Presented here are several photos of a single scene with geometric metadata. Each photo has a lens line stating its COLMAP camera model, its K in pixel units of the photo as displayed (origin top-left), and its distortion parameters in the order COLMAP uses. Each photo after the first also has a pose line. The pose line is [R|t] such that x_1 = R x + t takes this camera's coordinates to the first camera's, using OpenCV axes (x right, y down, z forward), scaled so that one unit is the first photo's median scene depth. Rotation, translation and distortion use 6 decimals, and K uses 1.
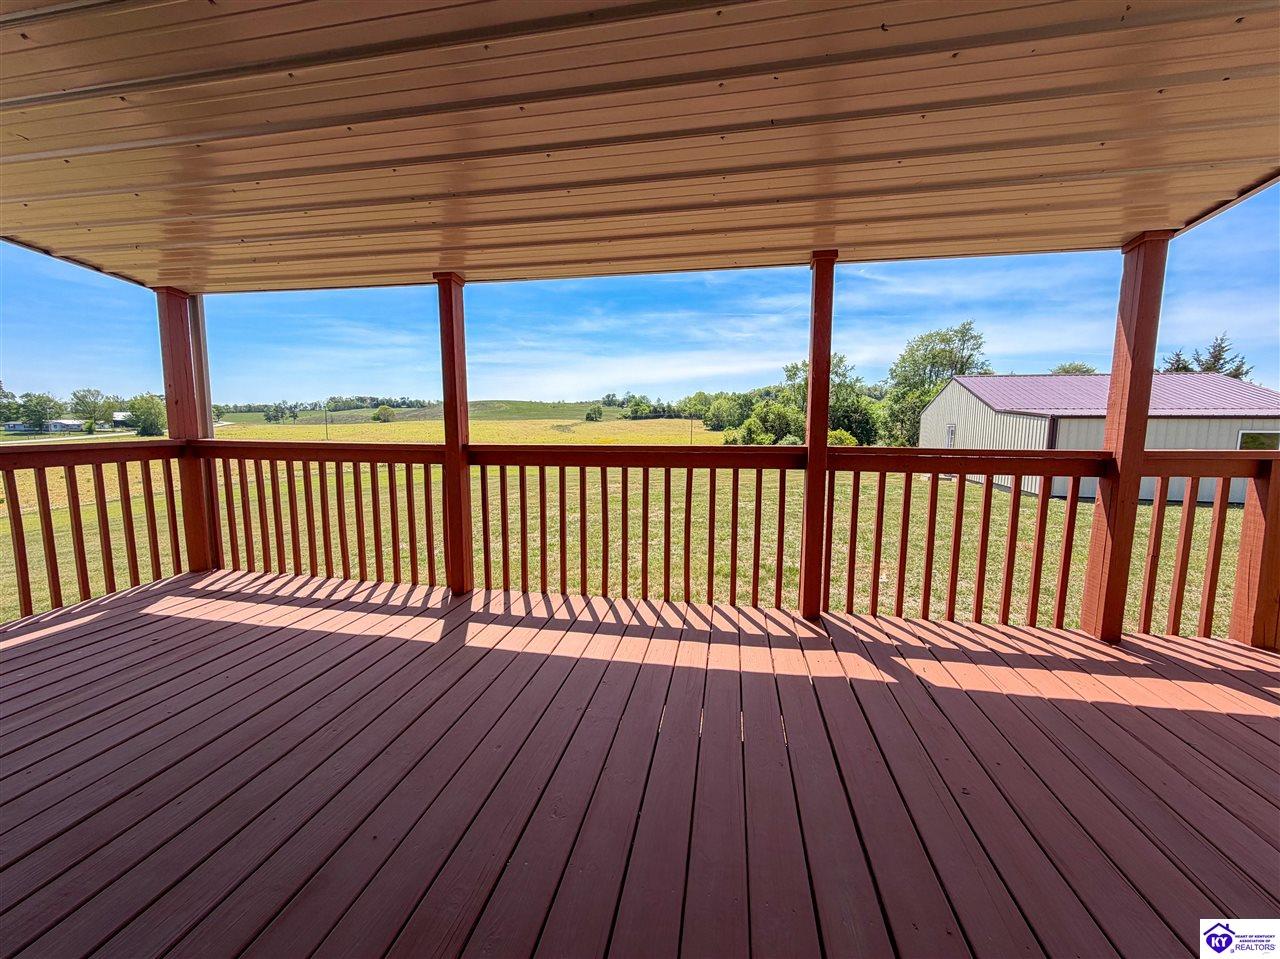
lens RADIAL K [[512.1, 0, 634.0], [0, 512.1, 481.5], [0, 0, 1]] dist [-0.001001, -0.000130]
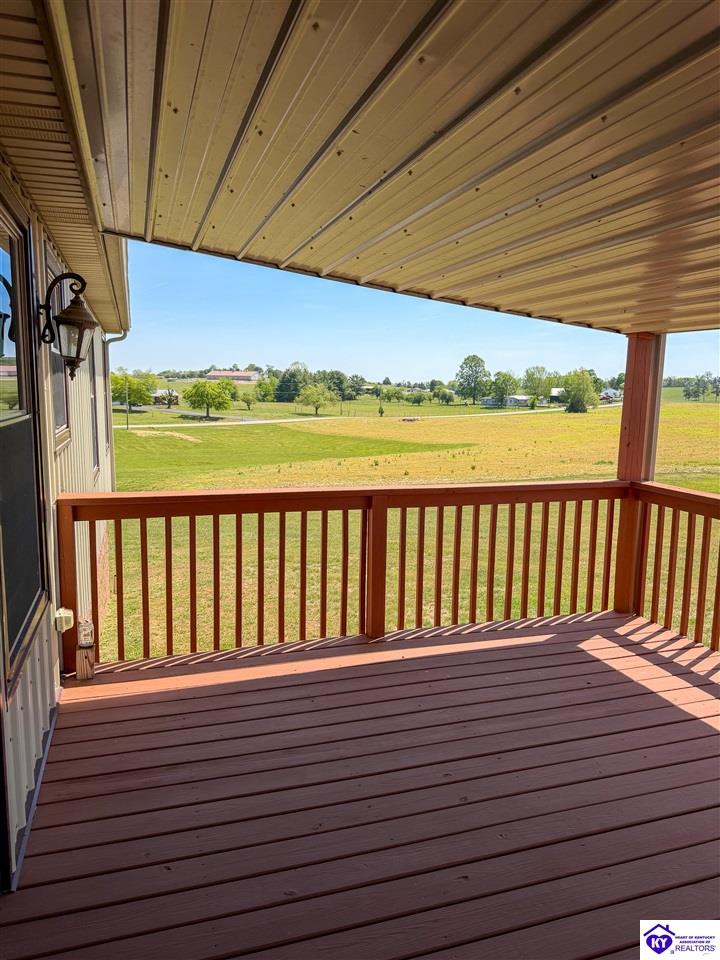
lens RADIAL K [[694.6, 0, 360.1], [0, 694.6, 485.2], [0, 0, 1]] dist [0.010891, 0.001901]
pose [[0.498873, 0.130880, -0.856736, 0.027947], [-0.112243, 0.989963, 0.085874, -0.134393], [0.859376, 0.053322, 0.508556, -0.147409]]
